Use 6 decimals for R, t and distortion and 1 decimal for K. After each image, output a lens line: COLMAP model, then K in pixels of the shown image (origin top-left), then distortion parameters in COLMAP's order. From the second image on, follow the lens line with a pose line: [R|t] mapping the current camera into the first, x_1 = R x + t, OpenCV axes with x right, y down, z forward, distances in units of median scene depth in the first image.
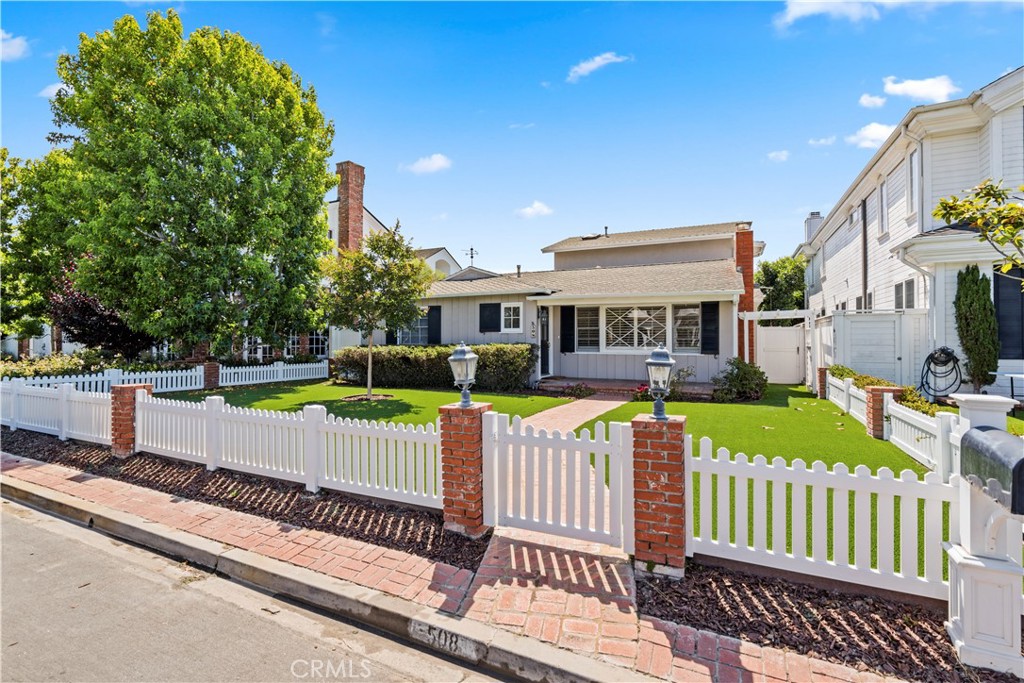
lens RADIAL K [[471.2, 0, 509.6], [0, 471.2, 326.9], [0, 0, 1]] dist [-0.003957, 0.000770]
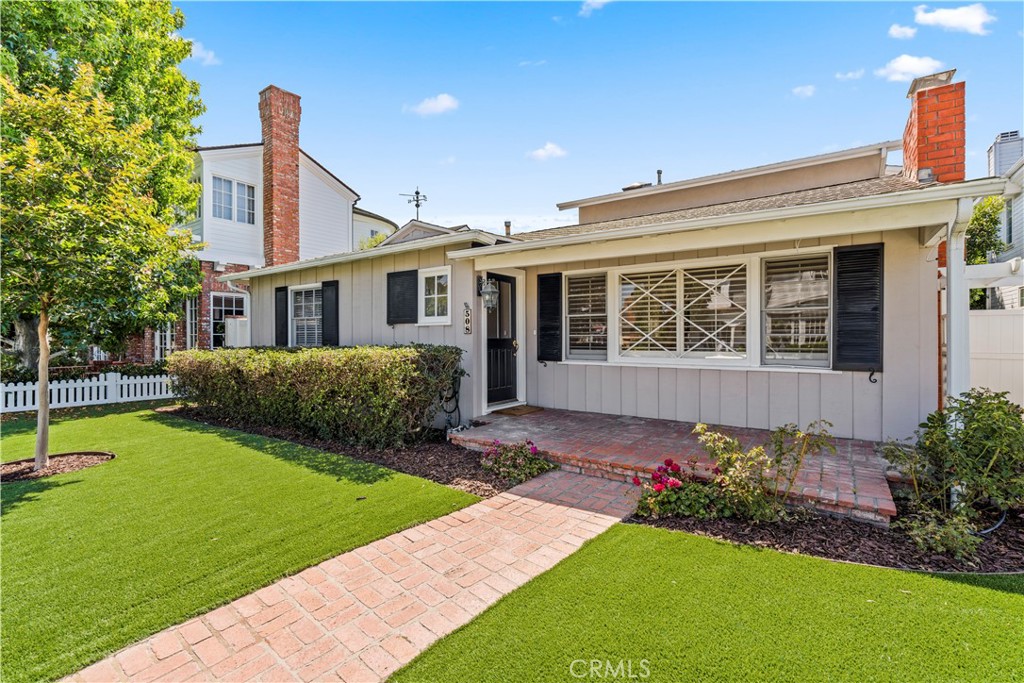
lens RADIAL K [[472.1, 0, 512.0], [0, 472.1, 341.5], [0, 0, 1]] dist [-0.002490, 0.000374]
pose [[0.987298, -0.001547, -0.158870, 0.181805], [0.006253, 0.999556, 0.029127, 0.016948], [0.158754, -0.029751, 0.986870, 0.516780]]
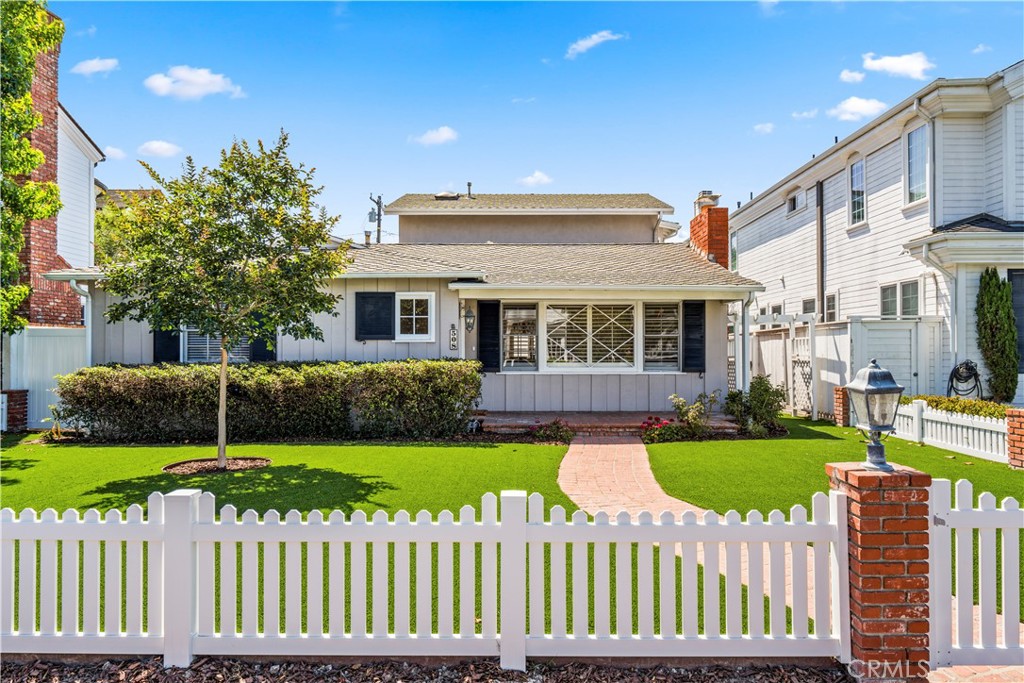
lens RADIAL K [[698.1, 0, 512.0], [0, 698.1, 341.5], [0, 0, 1]] dist [-0.001598, -0.001160]
pose [[0.904047, 0.004331, 0.427411, -0.279938], [-0.009600, 0.999902, 0.010174, 0.001898], [-0.427325, -0.013301, 0.904000, 0.136718]]
